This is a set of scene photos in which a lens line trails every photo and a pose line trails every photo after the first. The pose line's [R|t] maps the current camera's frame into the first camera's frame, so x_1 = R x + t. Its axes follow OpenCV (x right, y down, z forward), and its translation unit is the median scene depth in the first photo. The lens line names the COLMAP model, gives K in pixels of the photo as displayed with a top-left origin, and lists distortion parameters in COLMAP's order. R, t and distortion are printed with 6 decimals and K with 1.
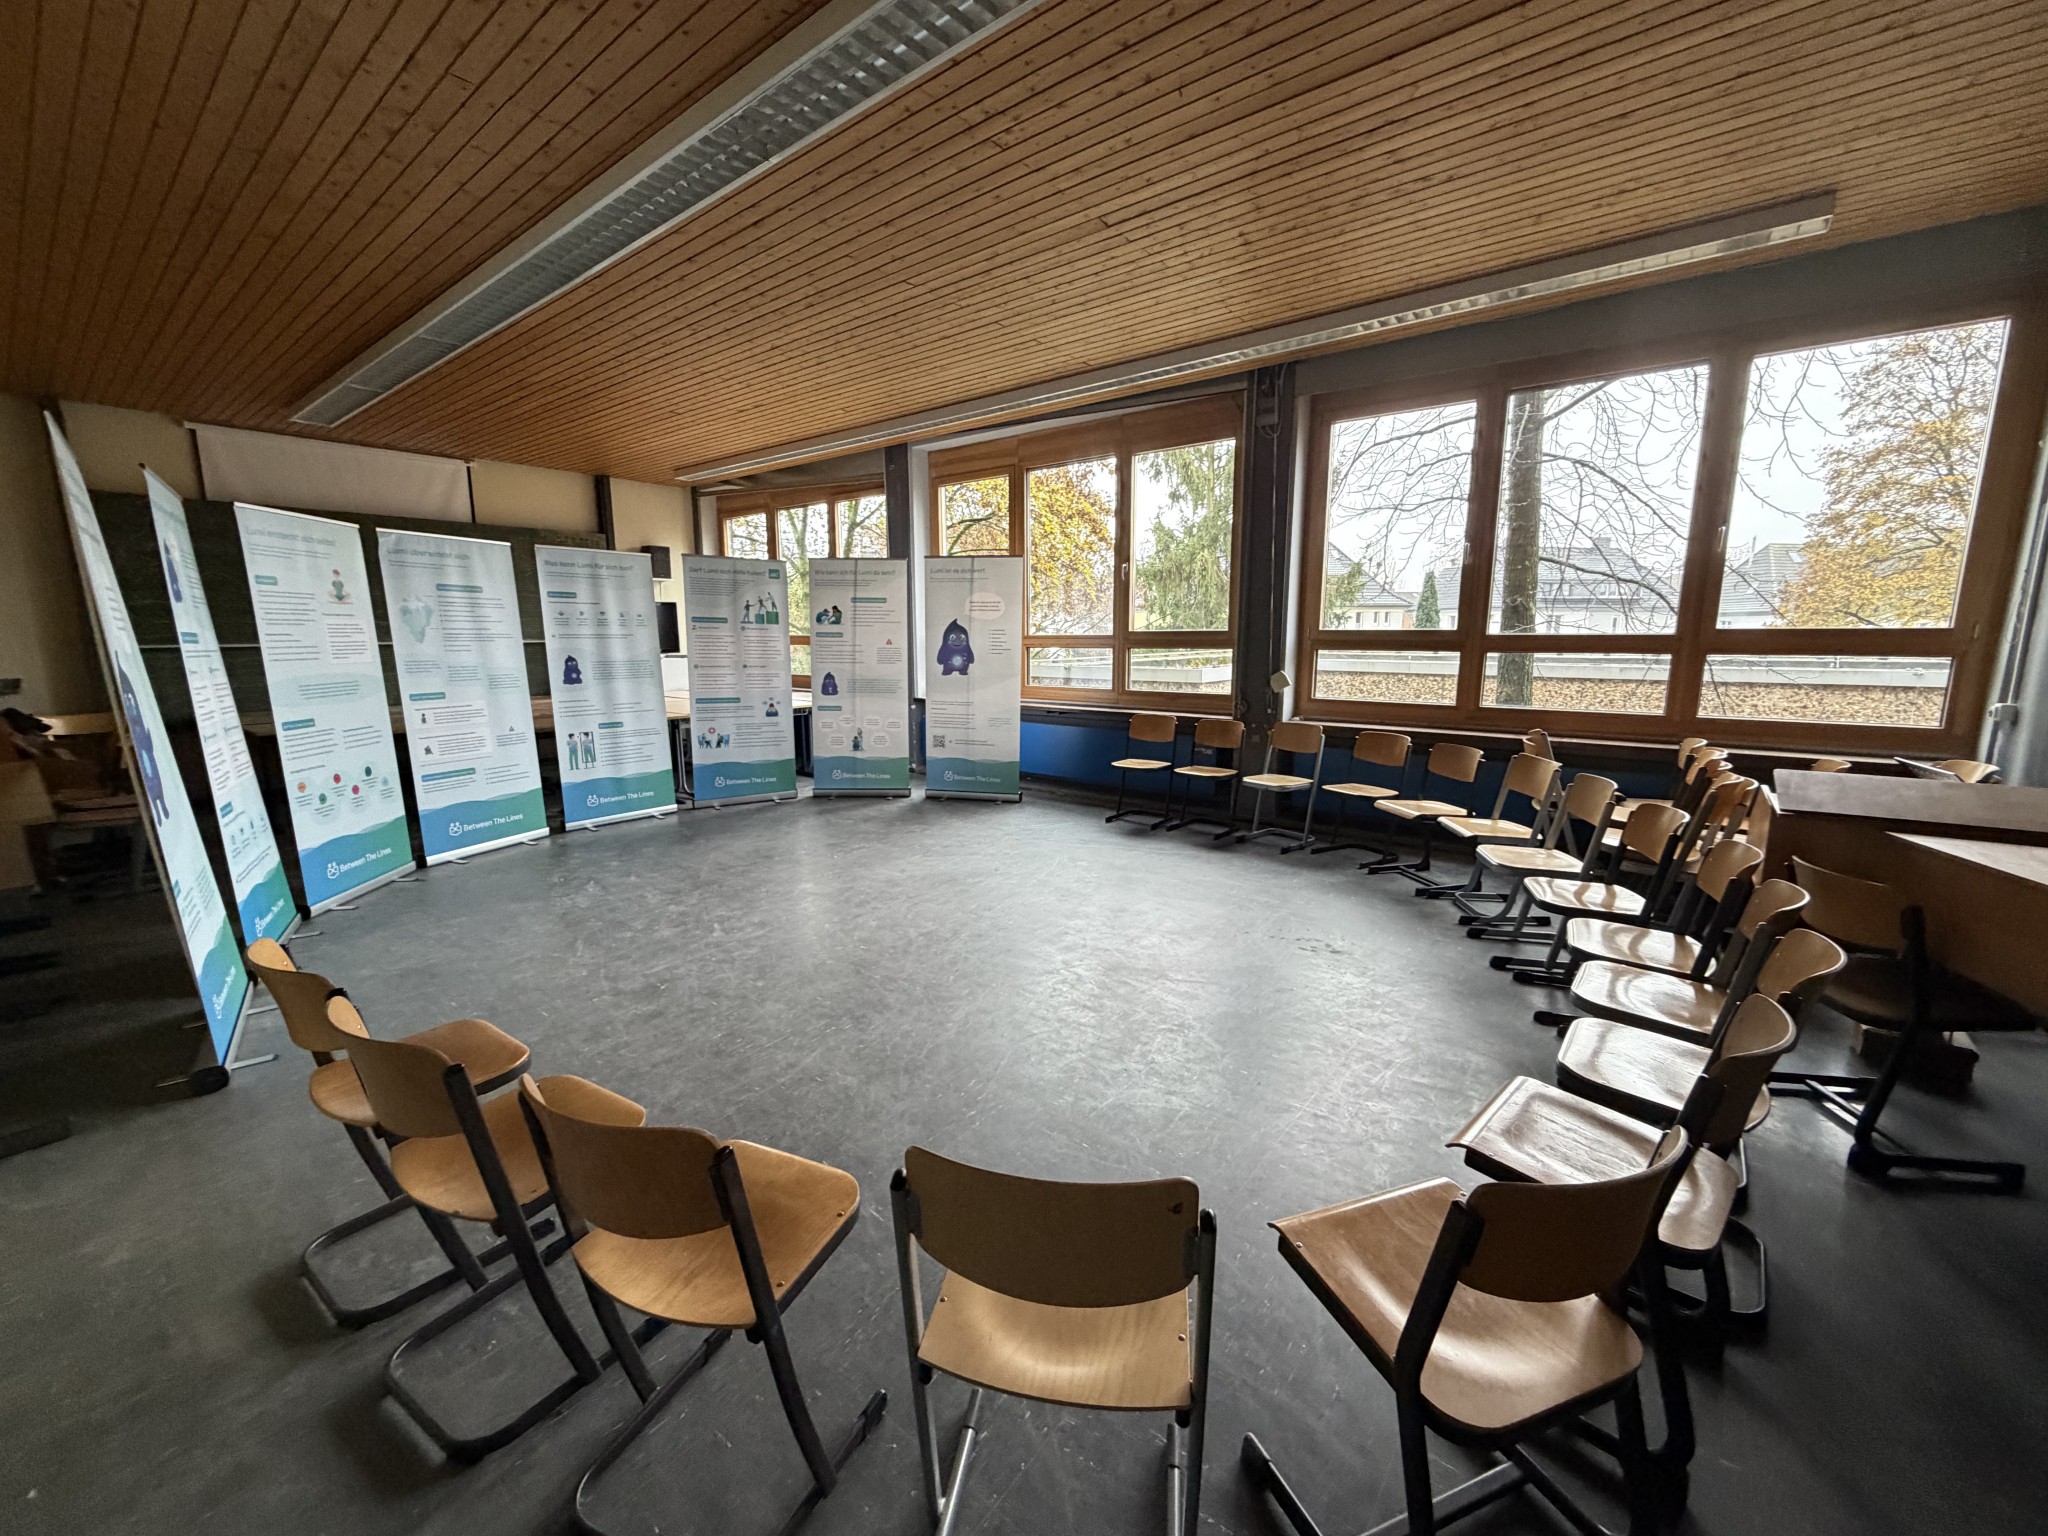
lens RADIAL K [[813.9, 0, 1026.7], [0, 813.9, 775.4], [0, 0, 1]] dist [0.000944, -0.000055]
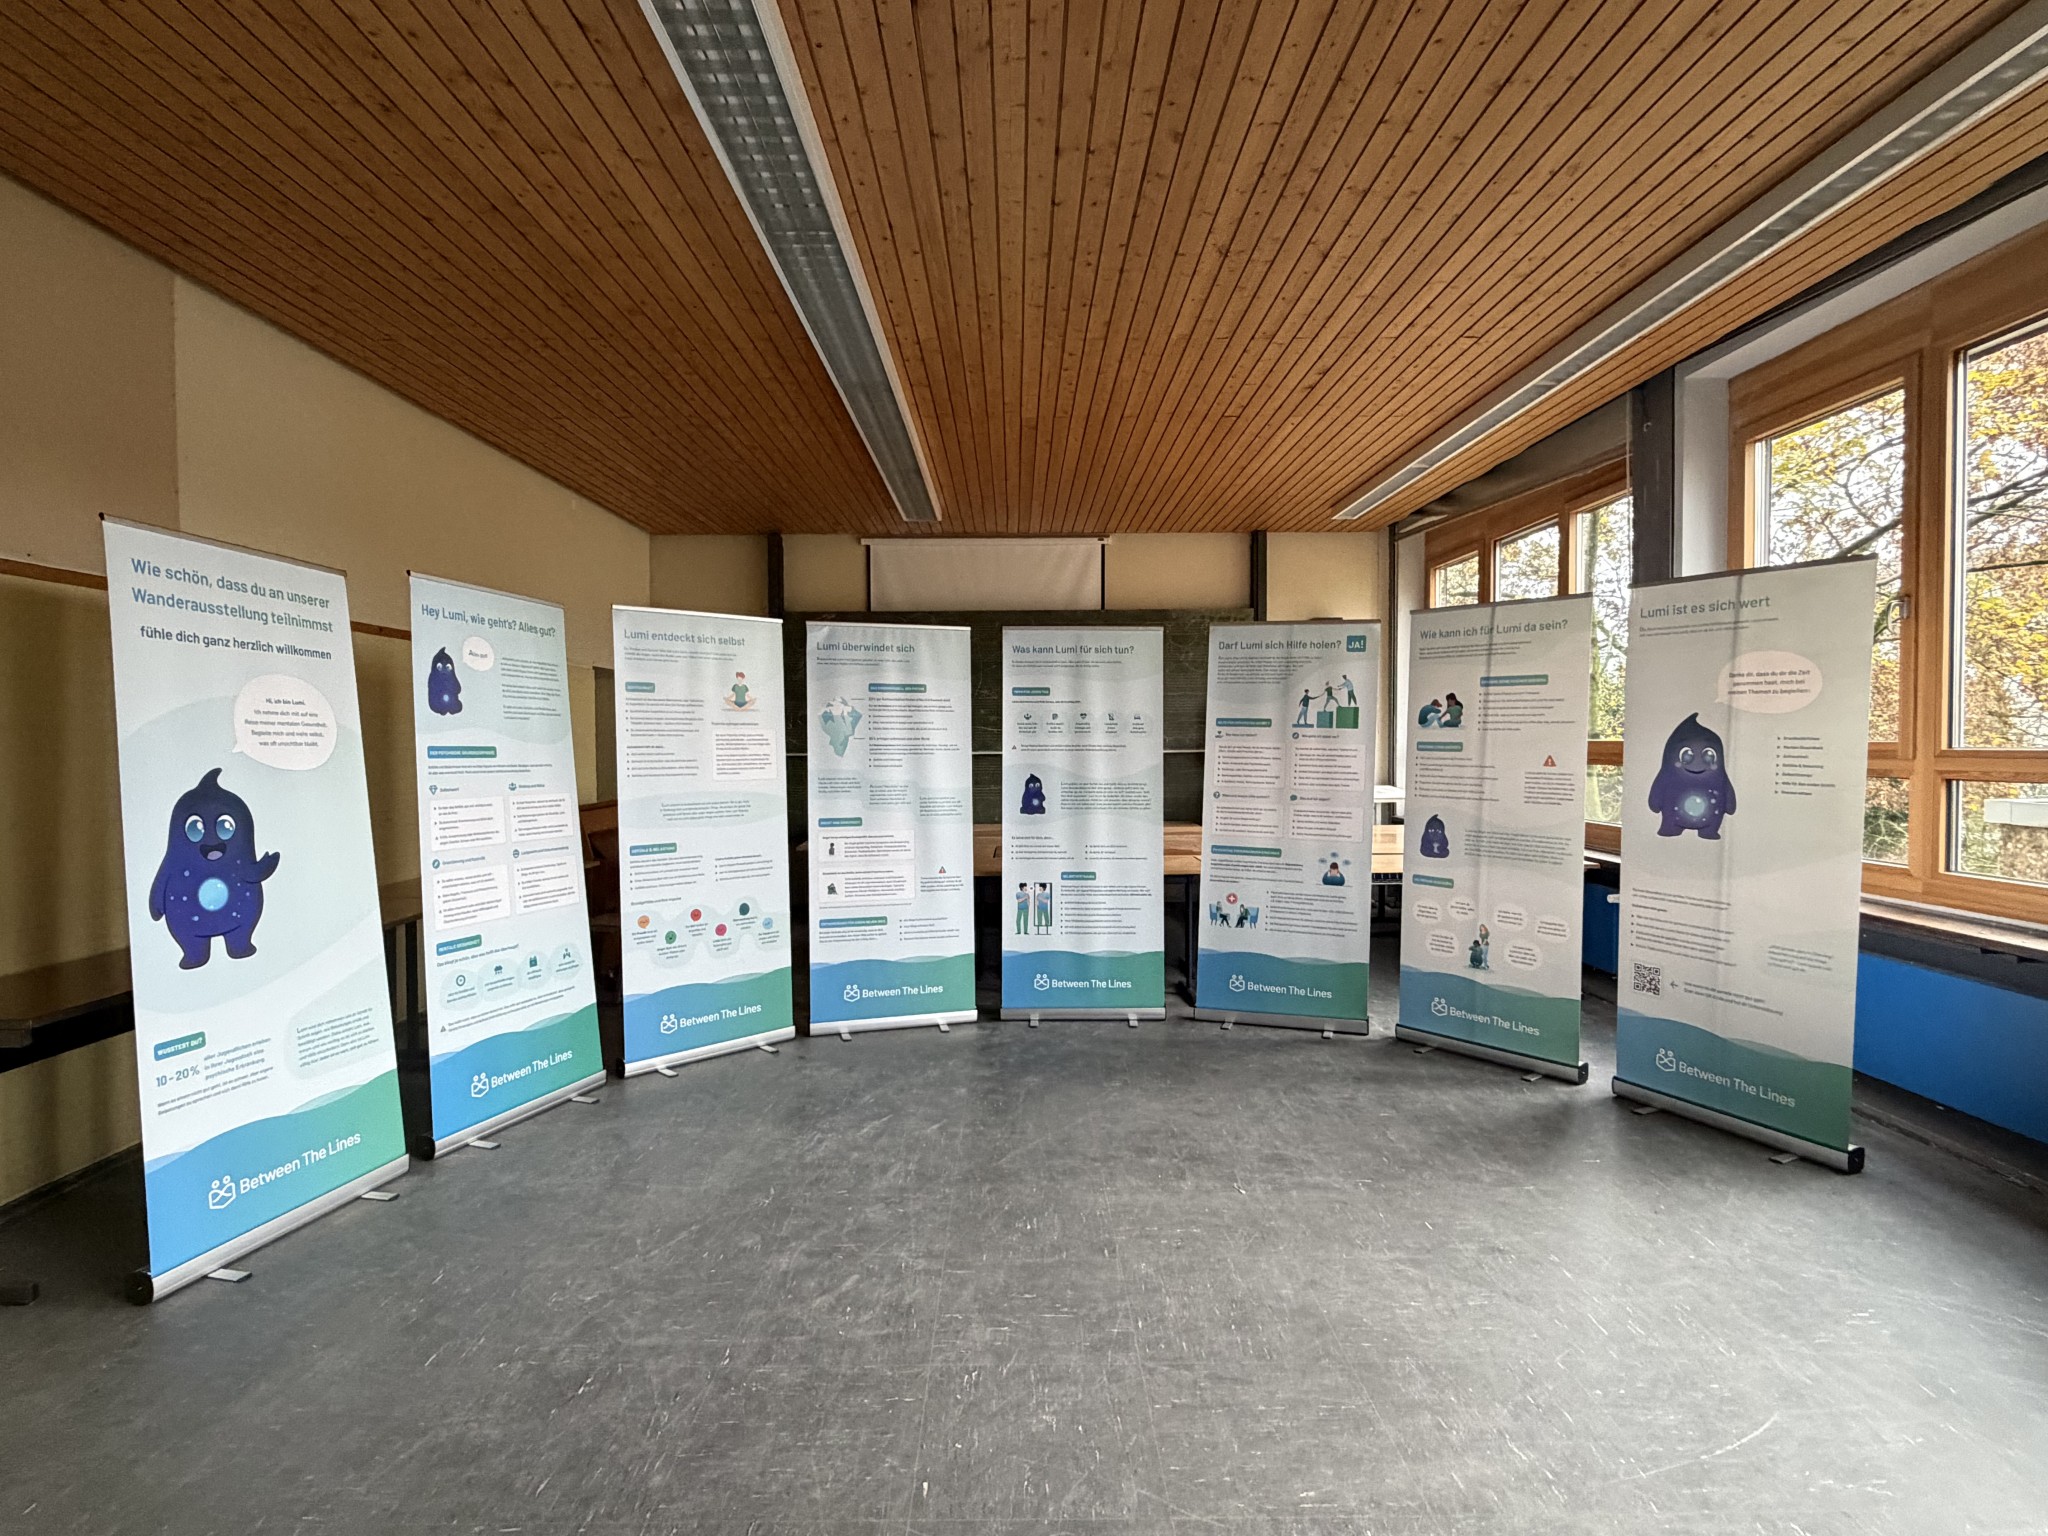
lens RADIAL K [[1059.2, 0, 1020.2], [0, 1059.2, 771.3], [0, 0, 1]] dist [0.002452, 0.000407]
pose [[0.622694, 0.023740, -0.782105, 0.150533], [-0.133297, 0.988148, -0.076134, -0.072366], [0.771028, 0.151660, 0.618478, 0.387111]]
